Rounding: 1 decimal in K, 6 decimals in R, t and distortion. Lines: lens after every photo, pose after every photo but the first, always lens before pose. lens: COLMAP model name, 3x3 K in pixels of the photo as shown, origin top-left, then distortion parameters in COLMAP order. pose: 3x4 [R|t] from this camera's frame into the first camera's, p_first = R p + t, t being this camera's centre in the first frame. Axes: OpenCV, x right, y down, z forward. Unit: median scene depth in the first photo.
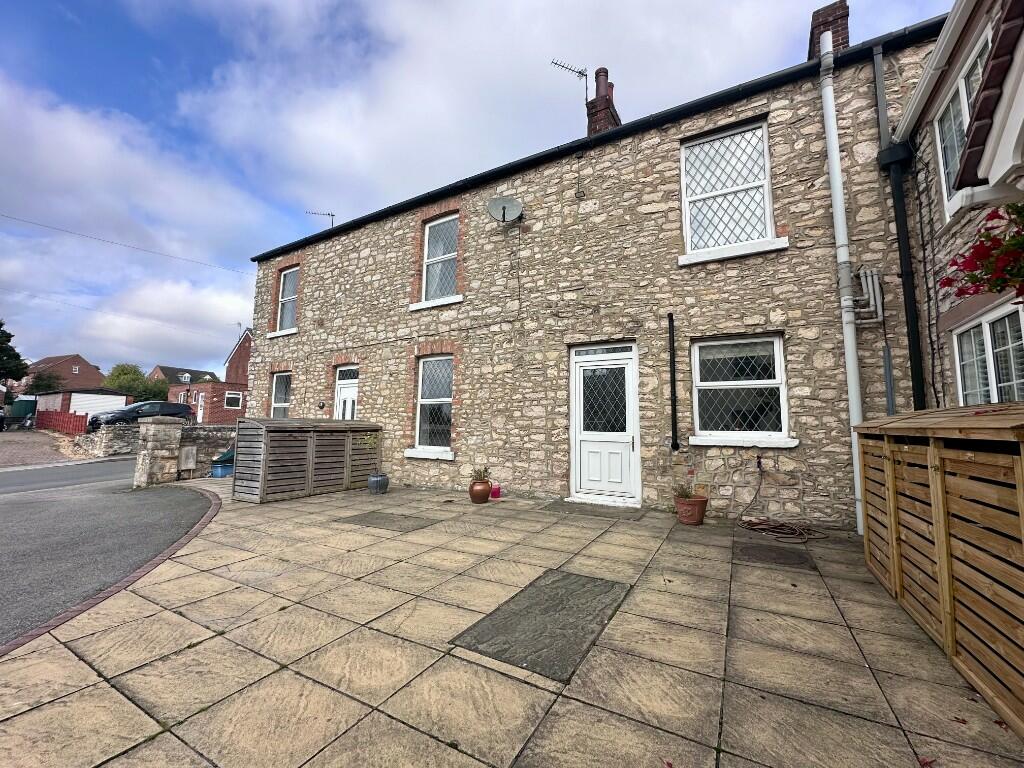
lens RADIAL K [[406.0, 0, 512.9], [0, 406.0, 383.7], [0, 0, 1]] dist [-0.003553, 0.000992]
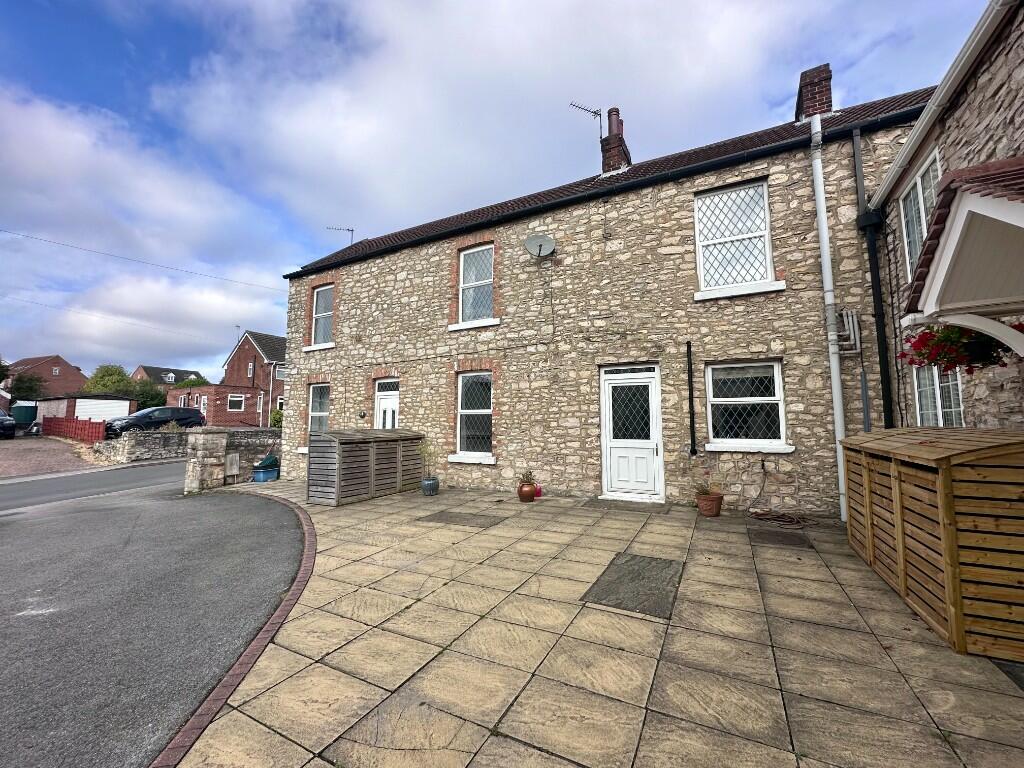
lens RADIAL K [[406.0, 0, 512.9], [0, 406.0, 383.8], [0, 0, 1]] dist [-0.003553, 0.000992]
pose [[0.999346, -0.011694, 0.034219, -0.170705], [0.011221, 0.999839, 0.013979, -0.069172], [-0.034377, -0.013586, 0.999317, -0.180372]]
